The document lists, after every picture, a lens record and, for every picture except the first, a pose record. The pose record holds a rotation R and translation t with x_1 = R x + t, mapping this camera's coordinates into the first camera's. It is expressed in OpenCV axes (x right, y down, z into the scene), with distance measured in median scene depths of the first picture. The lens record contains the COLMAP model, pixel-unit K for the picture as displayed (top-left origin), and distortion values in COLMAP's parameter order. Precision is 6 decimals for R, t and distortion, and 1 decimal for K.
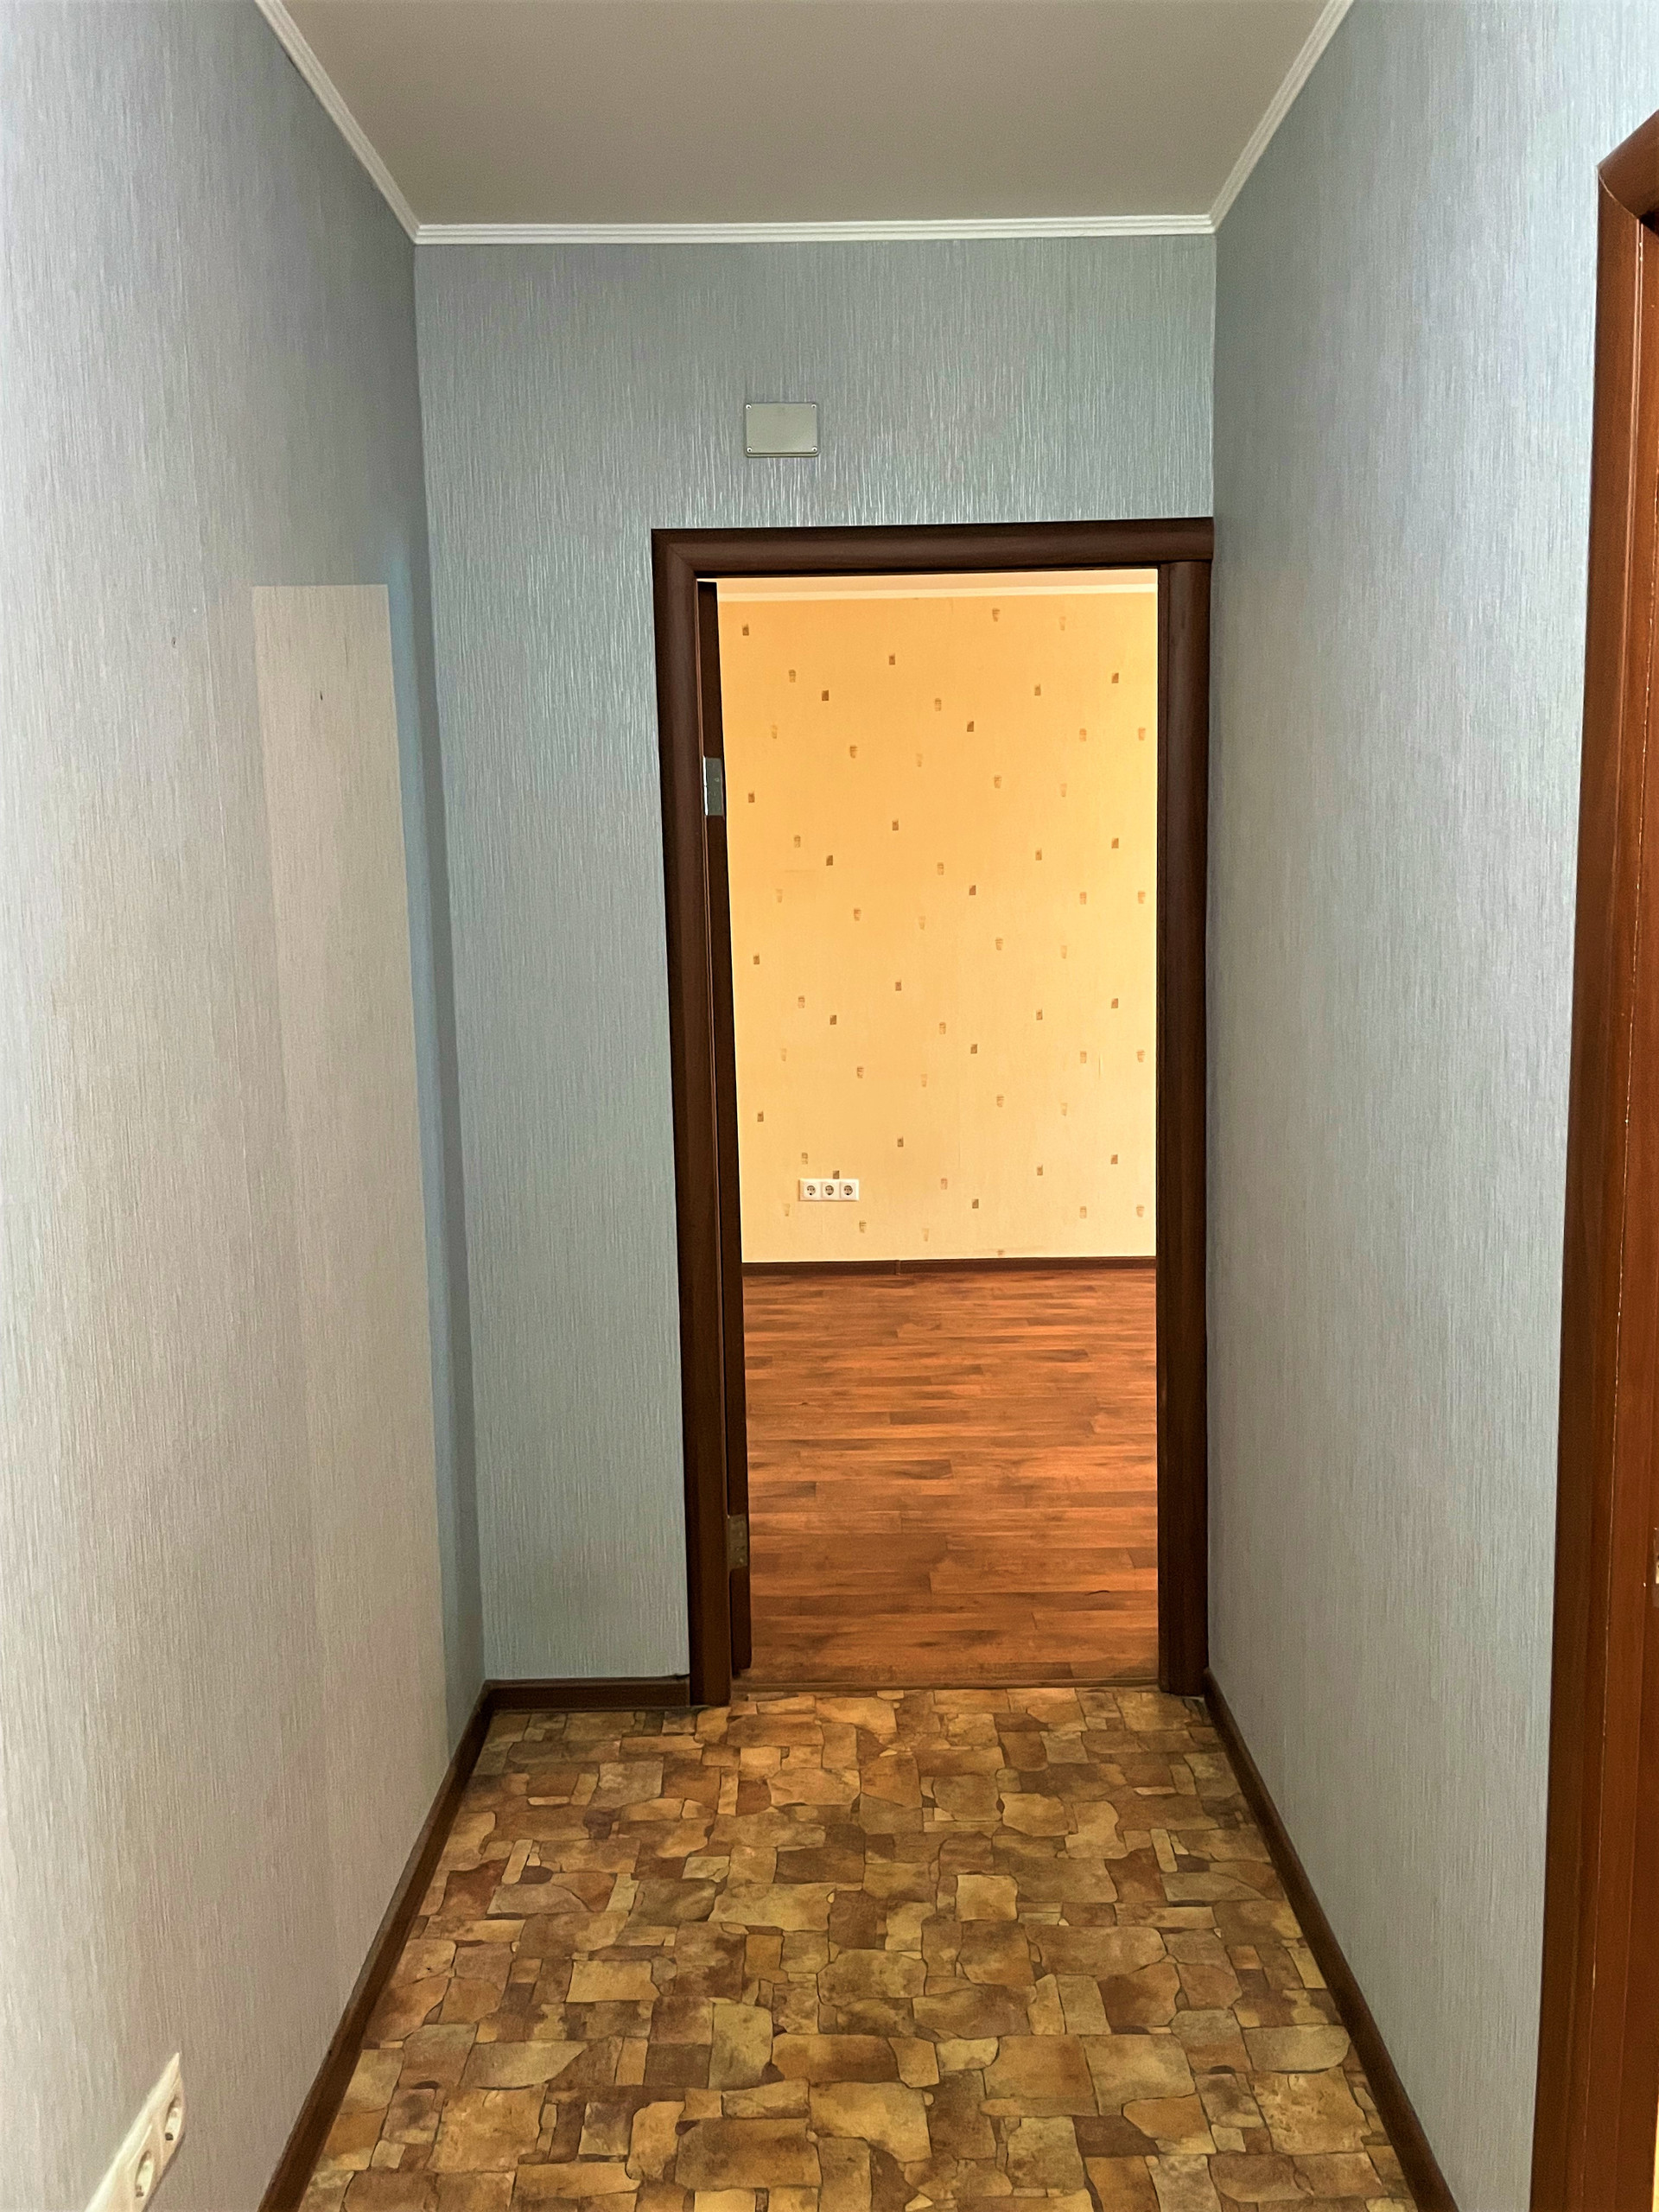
lens RADIAL K [[1692.3, 0, 829.0], [0, 1692.3, 1087.8], [0, 0, 1]] dist [0.078397, -0.111306]
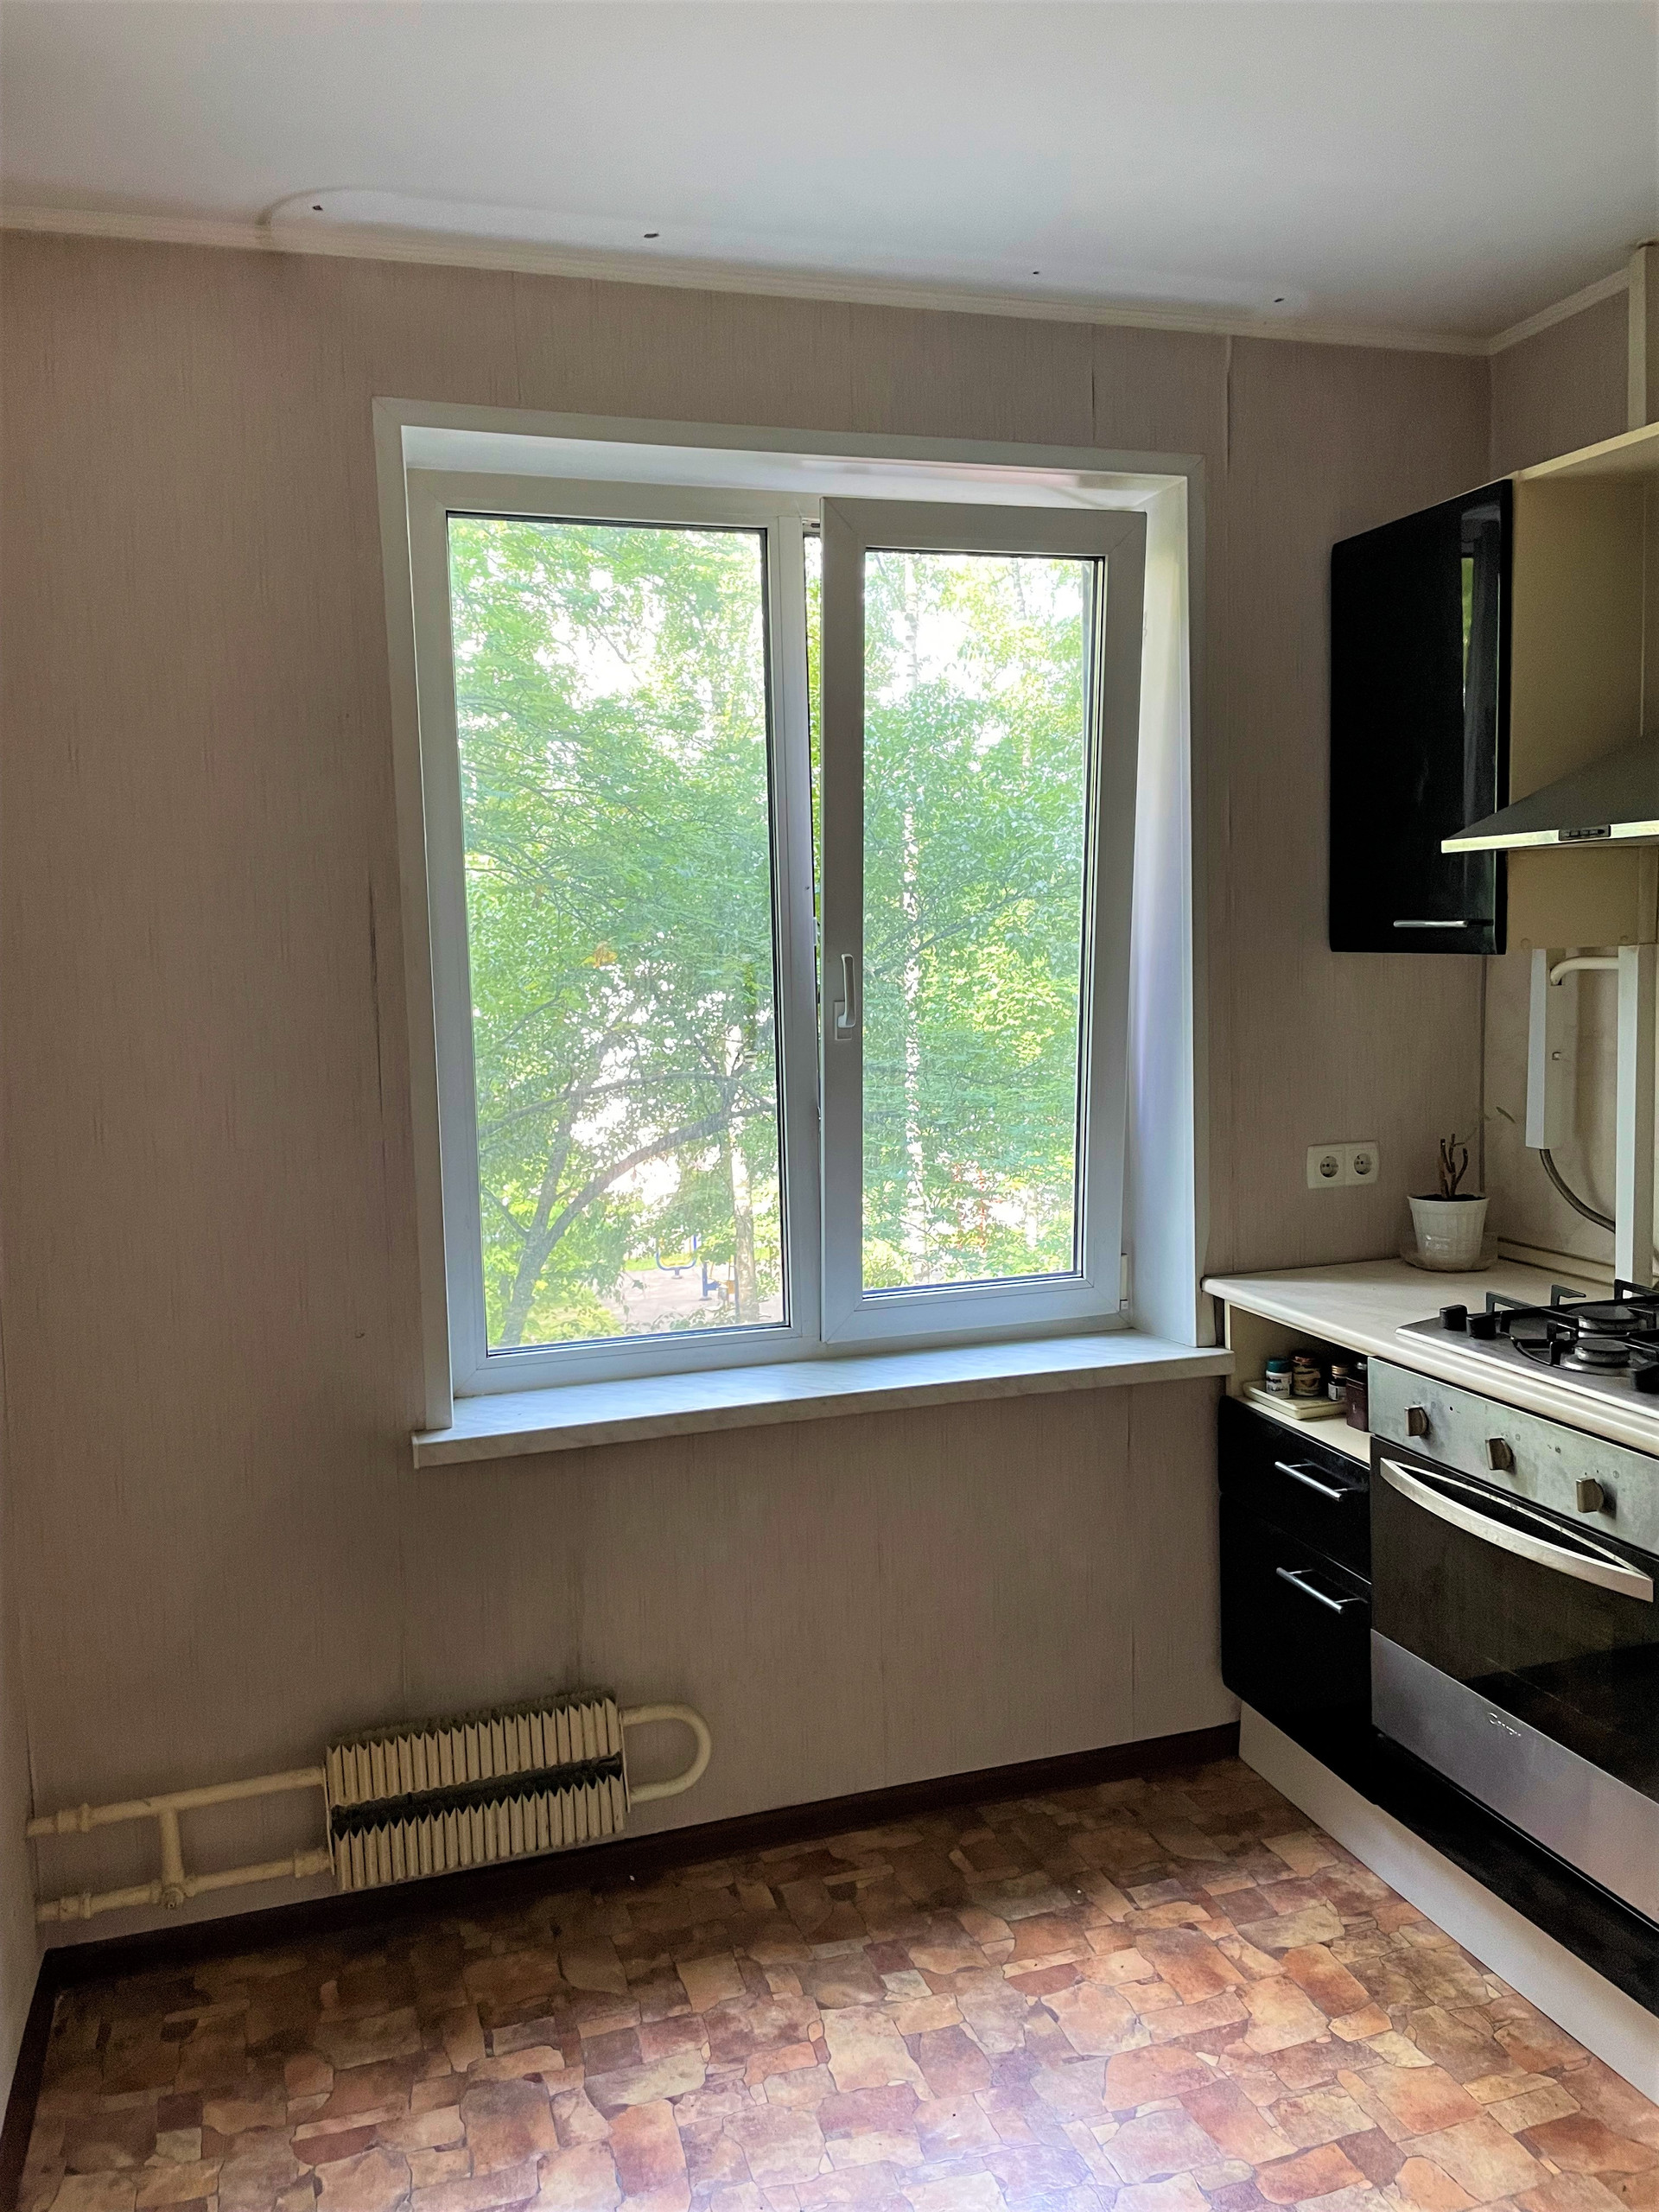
lens RADIAL K [[1692.3, 0, 829.0], [0, 1692.3, 1087.8], [0, 0, 1]] dist [0.078397, -0.111306]
pose [[0.306912, 0.107062, -0.945697, 0.752909], [-0.091817, 0.992349, 0.082546, -0.118725], [0.947298, 0.061497, 0.314394, 0.607337]]
